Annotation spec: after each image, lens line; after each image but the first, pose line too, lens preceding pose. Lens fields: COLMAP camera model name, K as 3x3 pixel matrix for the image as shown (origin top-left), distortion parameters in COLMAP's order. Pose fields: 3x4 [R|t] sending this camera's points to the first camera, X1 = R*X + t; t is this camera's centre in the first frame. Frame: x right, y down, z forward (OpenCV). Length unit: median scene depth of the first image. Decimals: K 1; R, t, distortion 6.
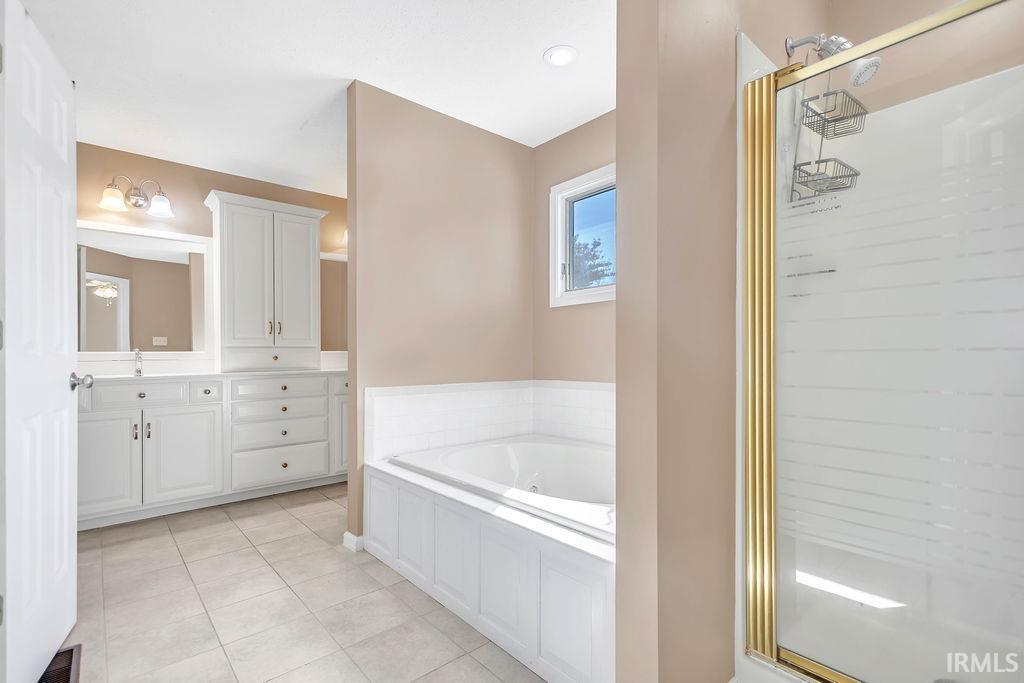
lens RADIAL K [[478.4, 0, 513.2], [0, 478.4, 336.3], [0, 0, 1]] dist [0.000237, -0.000428]
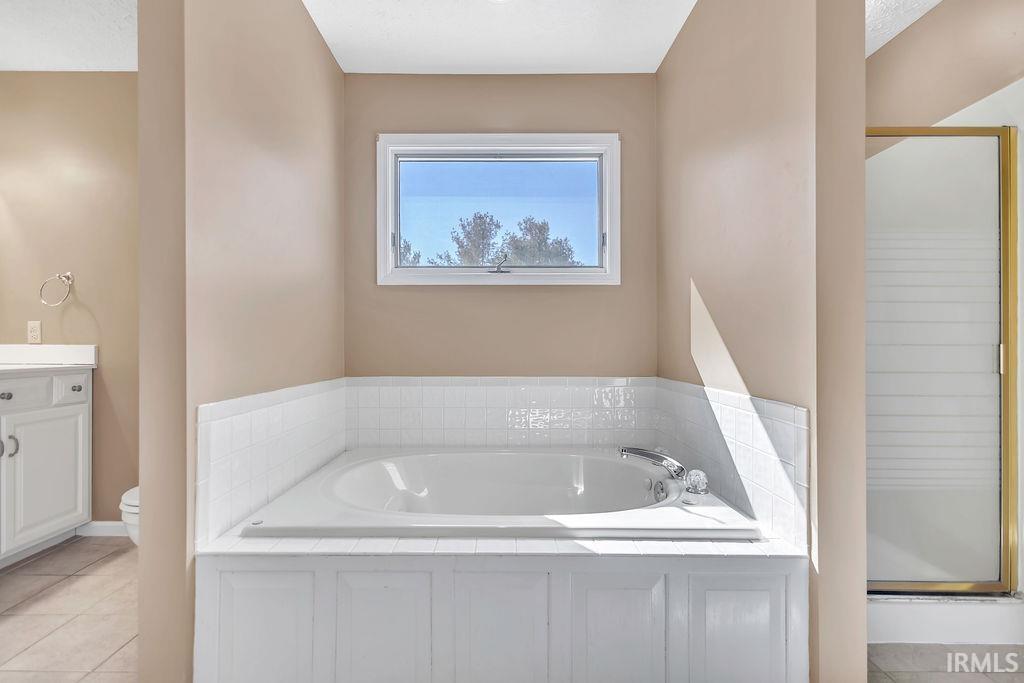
lens RADIAL K [[468.3, 0, 499.2], [0, 468.3, 337.1], [0, 0, 1]] dist [0.033466, -0.014490]
pose [[0.663359, 0.022890, 0.747951, -0.413844], [-0.036801, 0.999321, 0.002056, 0.018627], [-0.747396, -0.028889, 0.663751, 0.365449]]
